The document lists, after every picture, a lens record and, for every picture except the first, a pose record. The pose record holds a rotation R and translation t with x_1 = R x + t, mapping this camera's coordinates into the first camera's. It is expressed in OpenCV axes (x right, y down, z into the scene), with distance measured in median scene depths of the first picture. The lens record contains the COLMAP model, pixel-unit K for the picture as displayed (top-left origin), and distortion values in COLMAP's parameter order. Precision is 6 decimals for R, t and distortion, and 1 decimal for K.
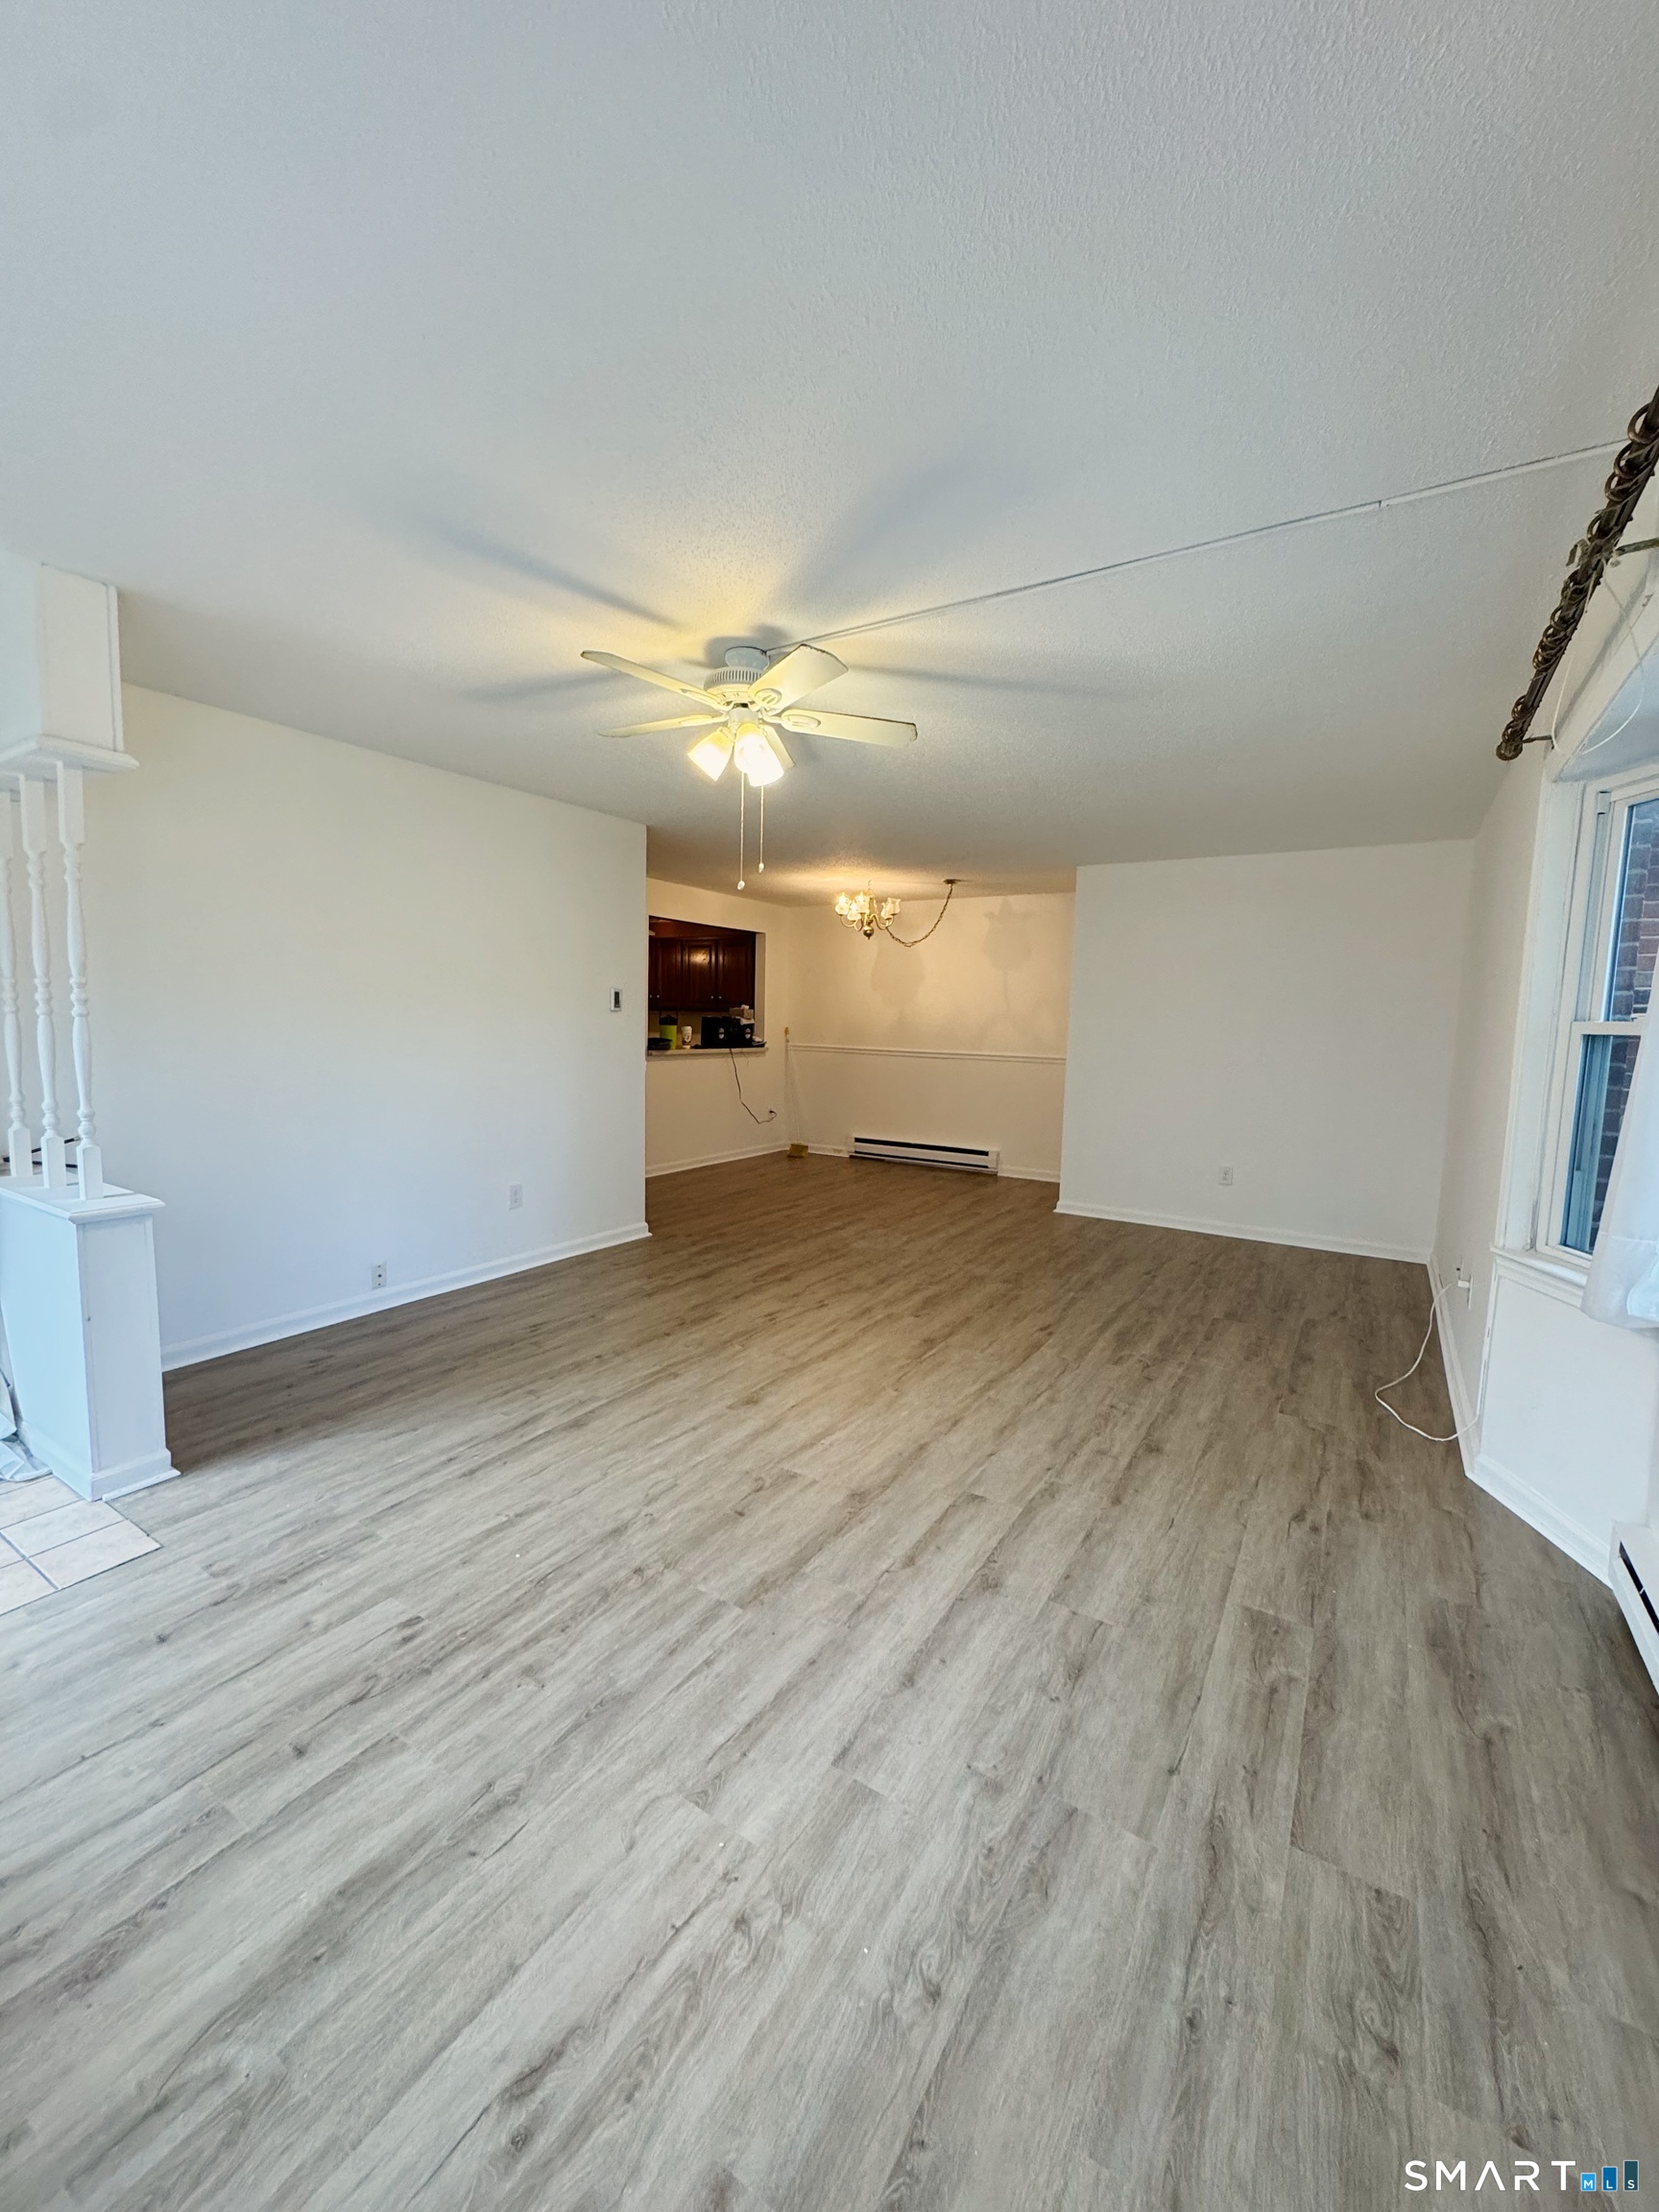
lens RADIAL K [[880.0, 0, 829.8], [0, 880.0, 1104.7], [0, 0, 1]] dist [-0.002426, 0.000552]
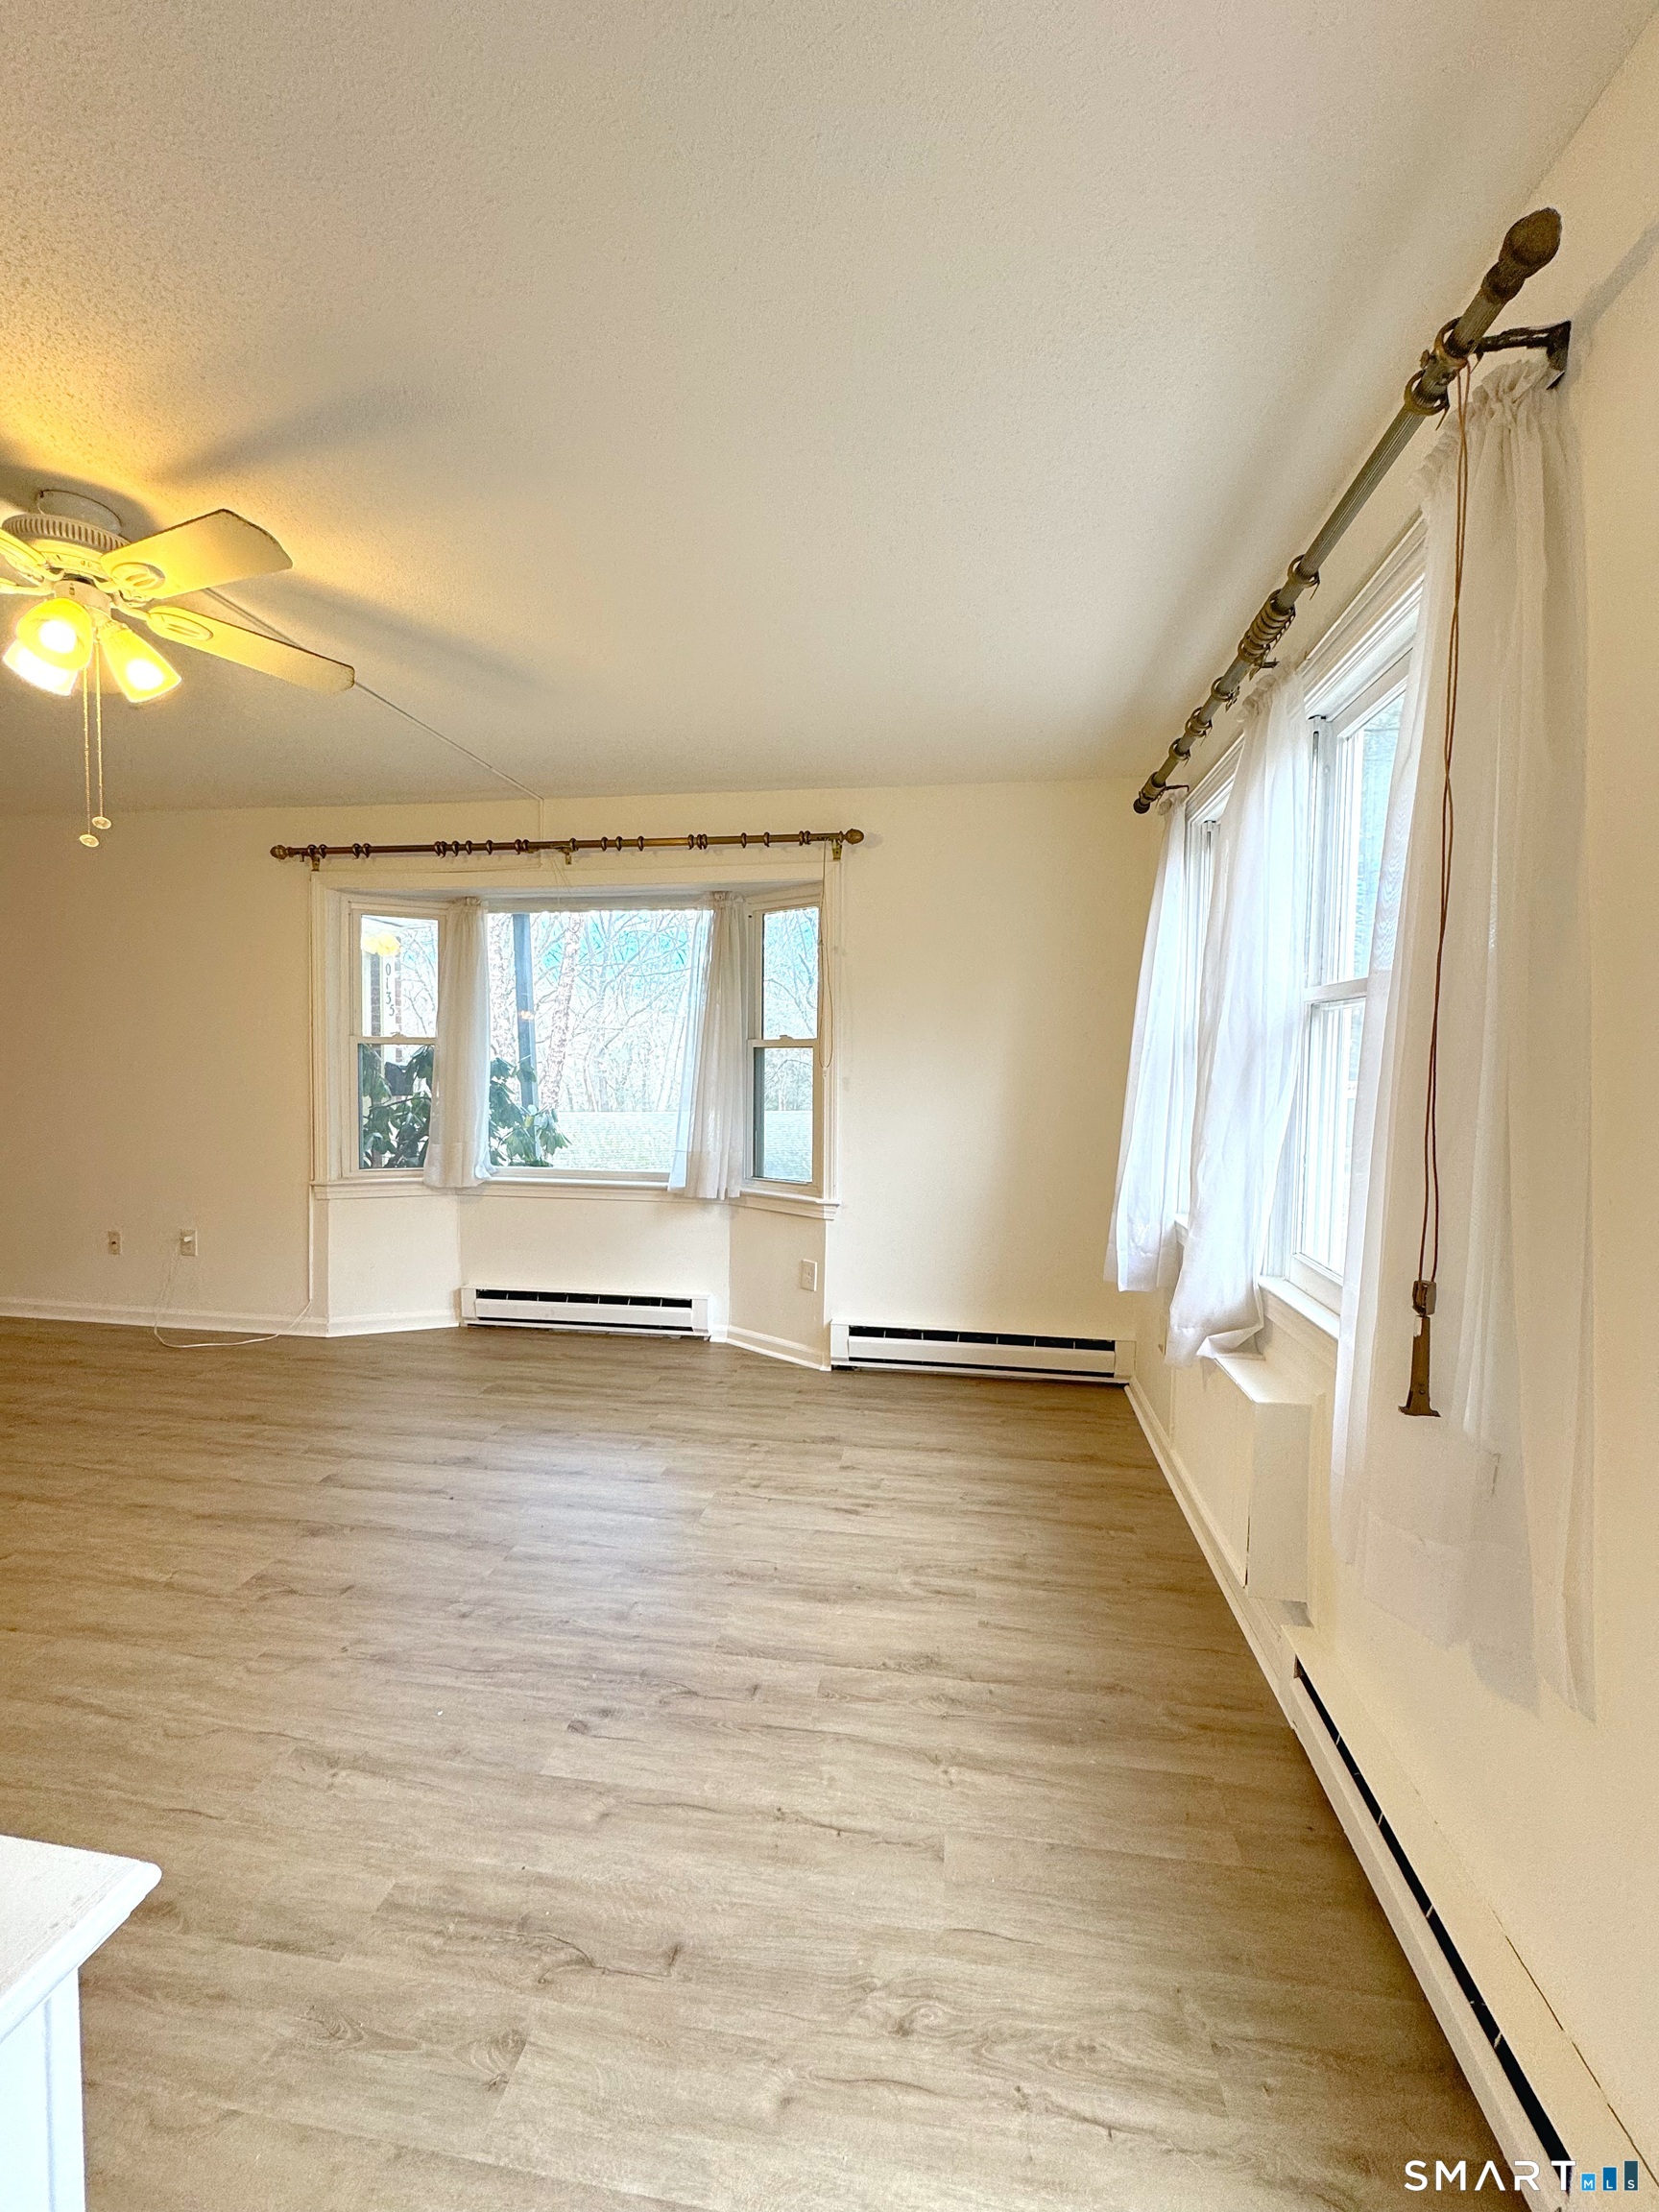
lens RADIAL K [[880.0, 0, 830.6], [0, 880.0, 1103.2], [0, 0, 1]] dist [-0.002426, 0.000552]
pose [[-0.400130, -0.074513, 0.913424, -1.263694], [0.068967, 0.991415, 0.111086, -0.107681], [-0.913860, 0.107445, -0.391556, 0.989524]]
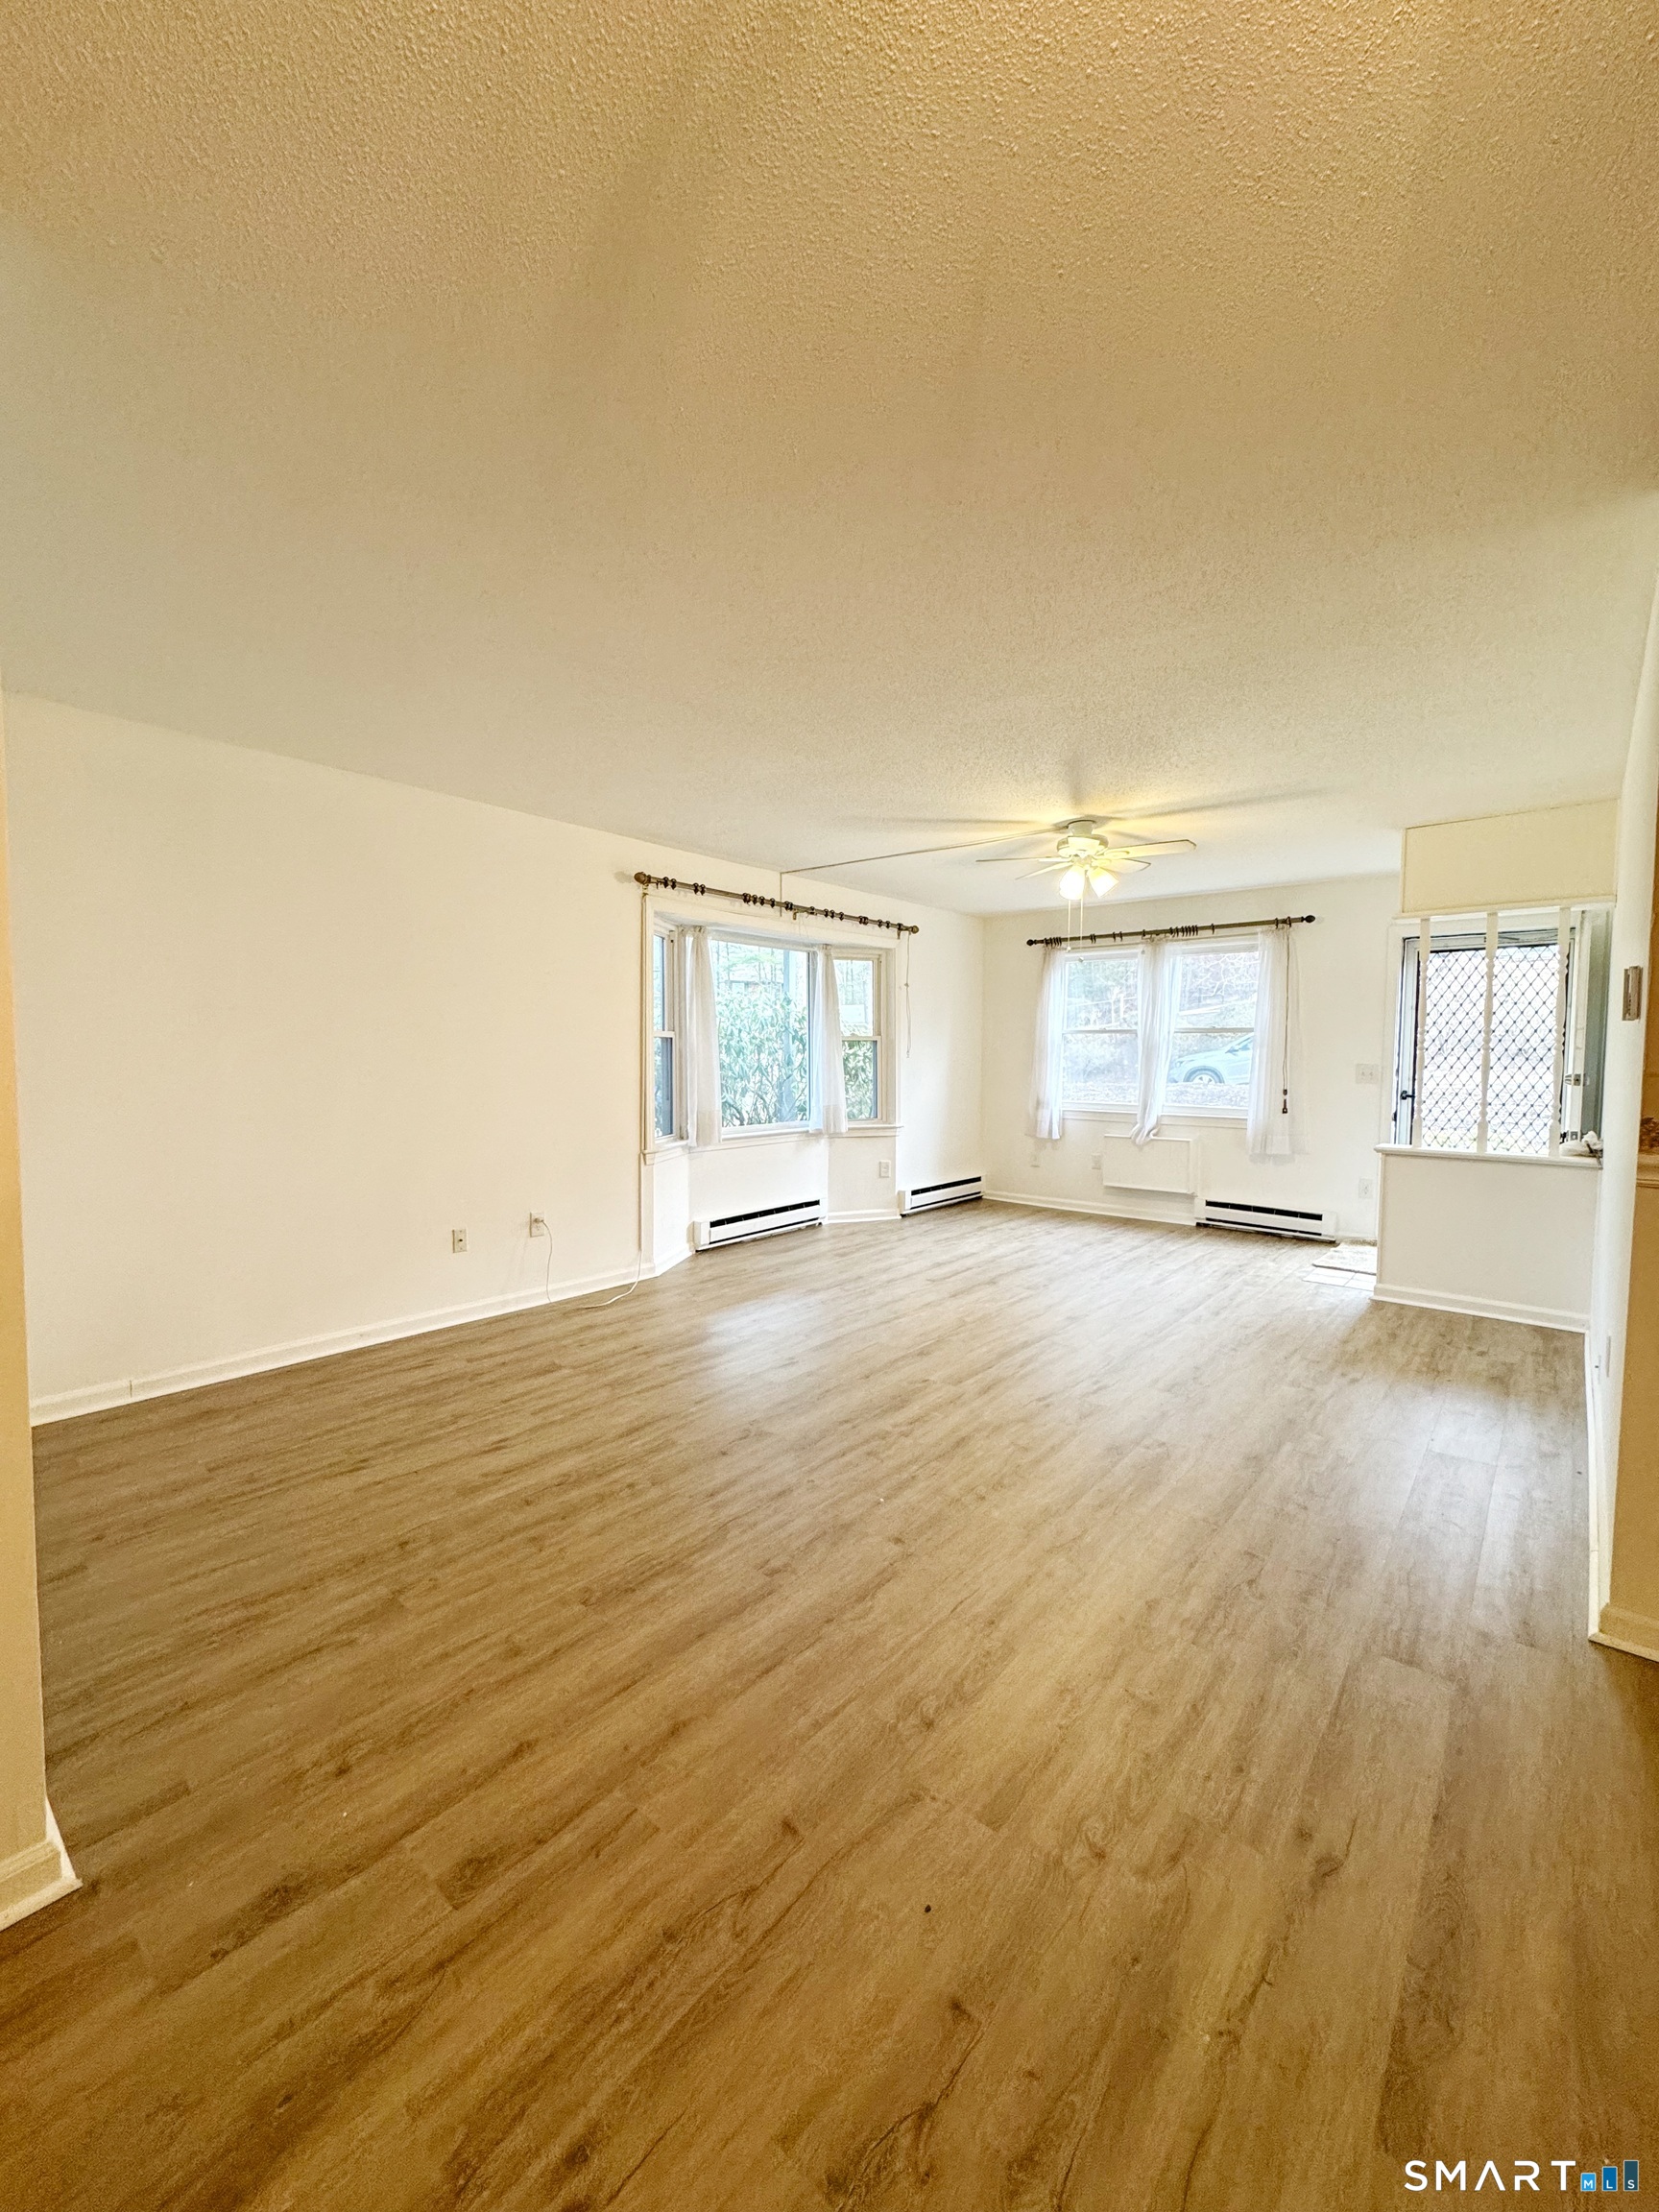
lens RADIAL K [[880.0, 0, 832.4], [0, 880.0, 1105.4], [0, 0, 1]] dist [-0.002426, 0.000552]
pose [[-0.990305, -0.038815, 0.133377, 0.167144], [-0.016962, 0.986772, 0.161226, -0.308564], [-0.137870, 0.157401, -0.977863, 3.532382]]
